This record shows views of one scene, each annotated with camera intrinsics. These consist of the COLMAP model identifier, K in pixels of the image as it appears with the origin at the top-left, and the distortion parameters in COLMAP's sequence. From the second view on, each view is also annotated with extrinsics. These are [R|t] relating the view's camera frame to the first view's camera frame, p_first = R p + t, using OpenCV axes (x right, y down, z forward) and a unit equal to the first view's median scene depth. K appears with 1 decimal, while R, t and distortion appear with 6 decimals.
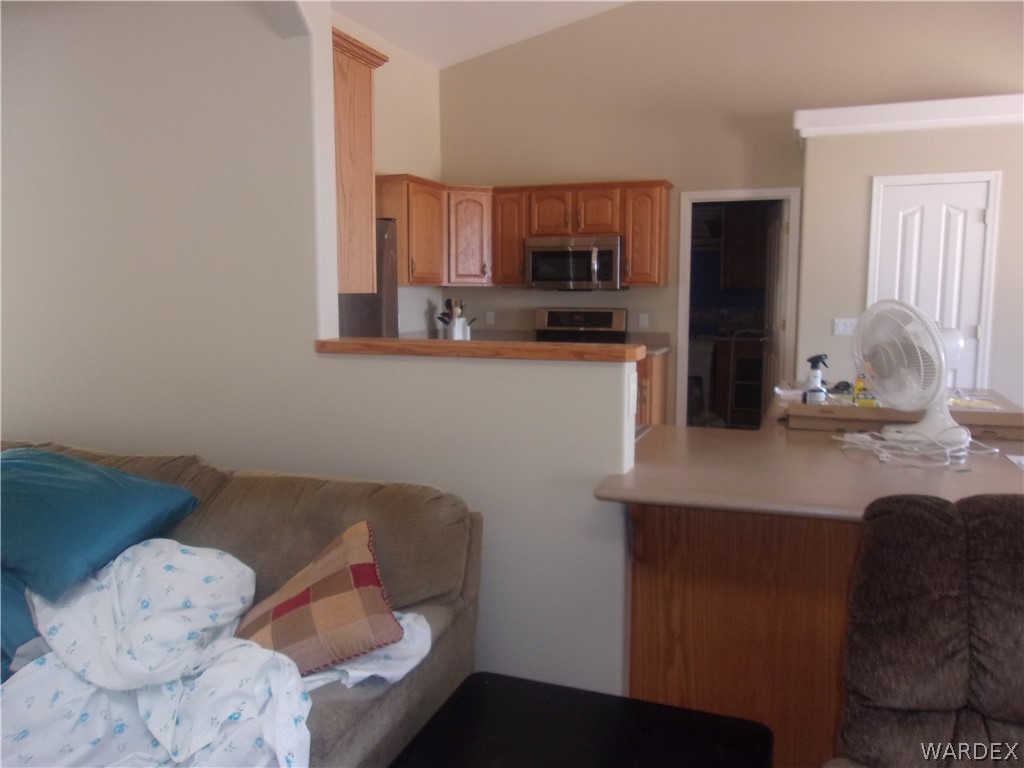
lens RADIAL K [[810.2, 0, 511.9], [0, 810.2, 382.7], [0, 0, 1]] dist [-0.018021, 0.052643]
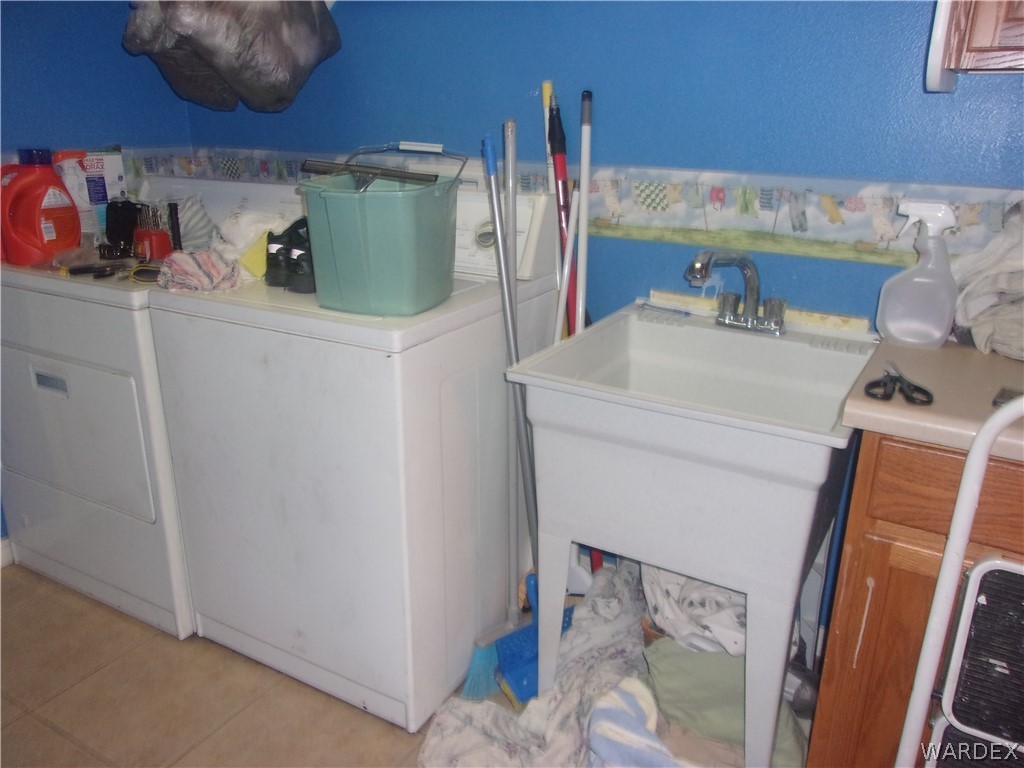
lens RADIAL K [[810.2, 0, 512.2], [0, 810.2, 384.7], [0, 0, 1]] dist [-0.018021, 0.052643]
pose [[0.987801, 0.061854, -0.142910, 0.208520], [-0.027460, 0.972536, 0.231126, -0.094471], [0.153281, -0.224382, 0.962371, 0.842180]]
